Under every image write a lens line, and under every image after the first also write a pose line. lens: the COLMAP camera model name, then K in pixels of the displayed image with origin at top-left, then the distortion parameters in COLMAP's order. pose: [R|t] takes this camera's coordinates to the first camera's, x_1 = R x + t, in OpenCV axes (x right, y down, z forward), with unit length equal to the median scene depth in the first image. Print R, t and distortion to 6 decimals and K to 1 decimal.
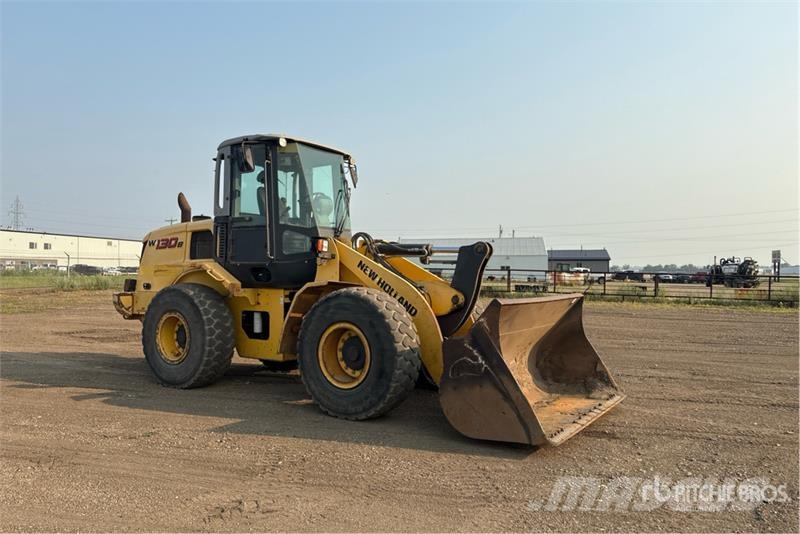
lens RADIAL K [[601.4, 0, 399.8], [0, 601.4, 257.5], [0, 0, 1]] dist [0.059508, -0.102131]
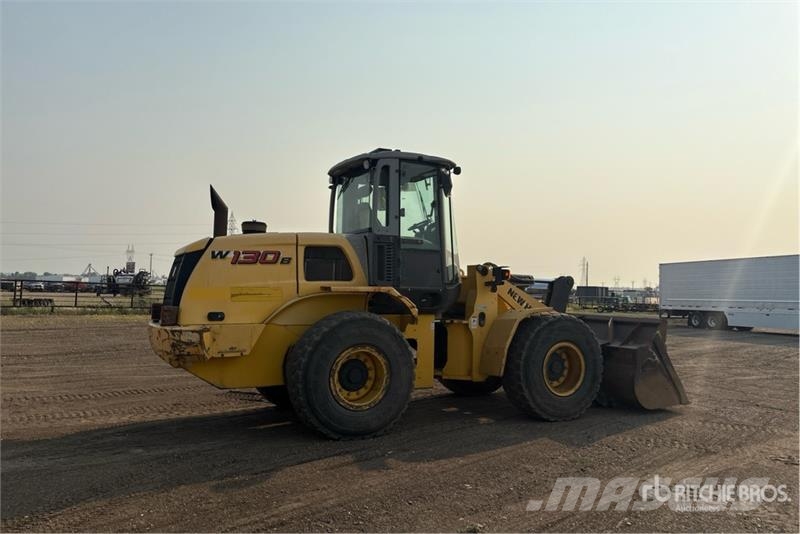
lens RADIAL K [[601.4, 0, 399.8], [0, 601.4, 257.5], [0, 0, 1]] dist [0.059508, -0.102131]
pose [[0.508841, 0.050241, 0.859393, -0.945234], [-0.039251, 0.998611, -0.035140, -0.004263], [-0.859965, -0.015851, 0.510107, 0.475947]]
